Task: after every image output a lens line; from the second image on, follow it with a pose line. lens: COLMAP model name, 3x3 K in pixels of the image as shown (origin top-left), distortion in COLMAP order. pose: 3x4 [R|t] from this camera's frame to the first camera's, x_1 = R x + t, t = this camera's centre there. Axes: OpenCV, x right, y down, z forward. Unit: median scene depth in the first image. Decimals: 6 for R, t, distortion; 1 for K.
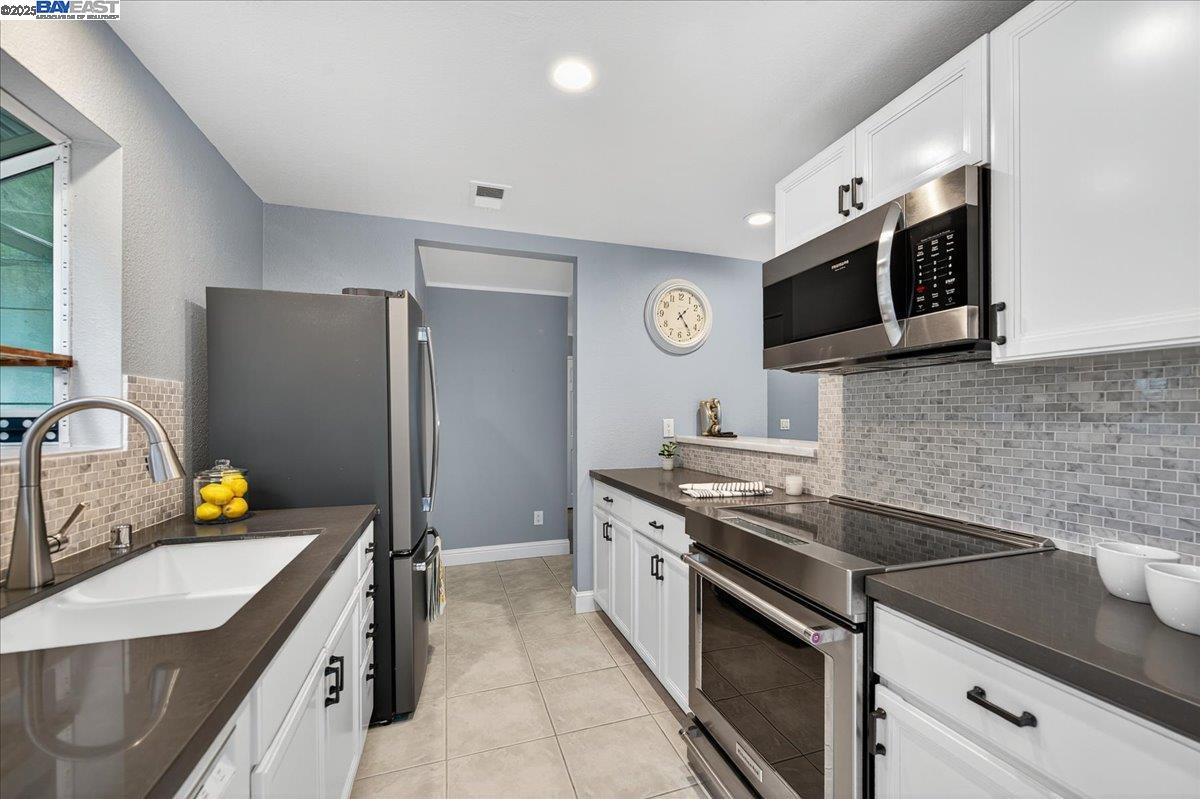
lens RADIAL K [[466.2, 0, 607.9], [0, 466.2, 413.2], [0, 0, 1]] dist [-0.000766, -0.003328]
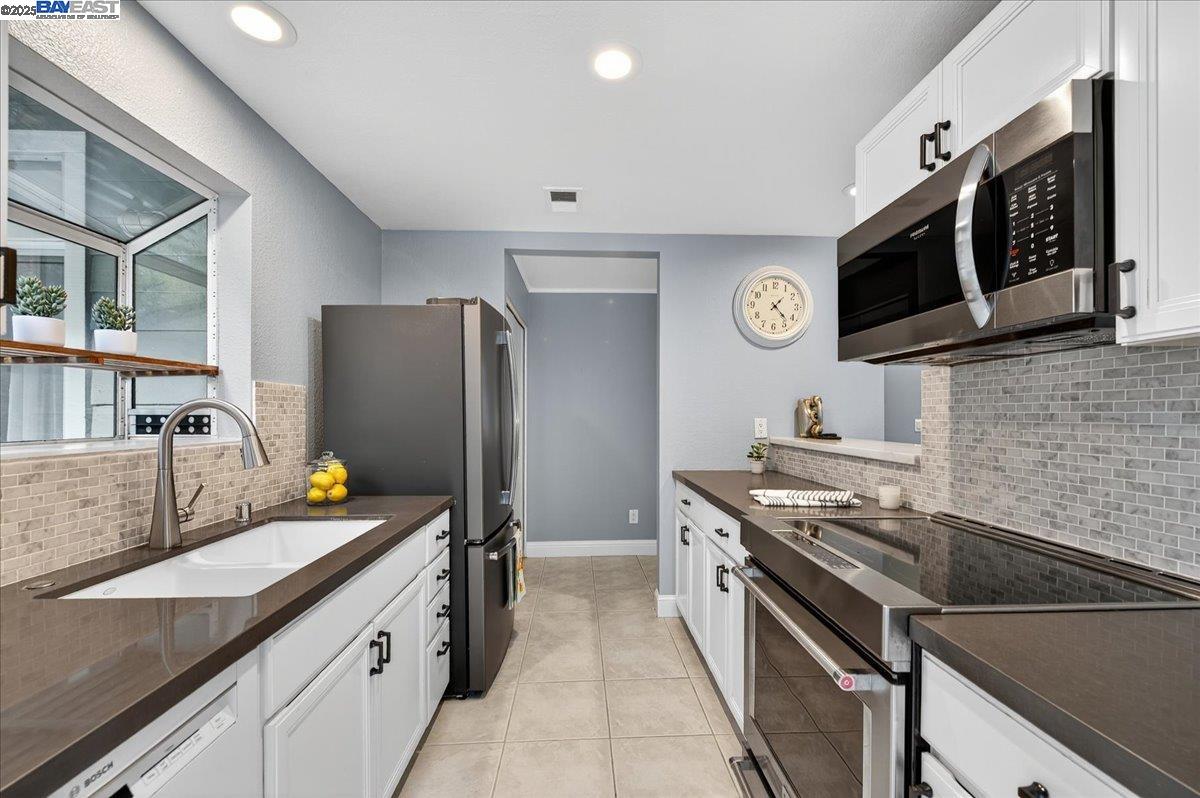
lens RADIAL K [[466.2, 0, 607.9], [0, 466.2, 412.7], [0, 0, 1]] dist [-0.000766, -0.003328]
pose [[0.963226, 0.001076, -0.268691, 0.166648], [-0.000461, 0.999997, 0.002353, -0.001135], [0.268693, -0.002143, 0.963224, 0.055082]]
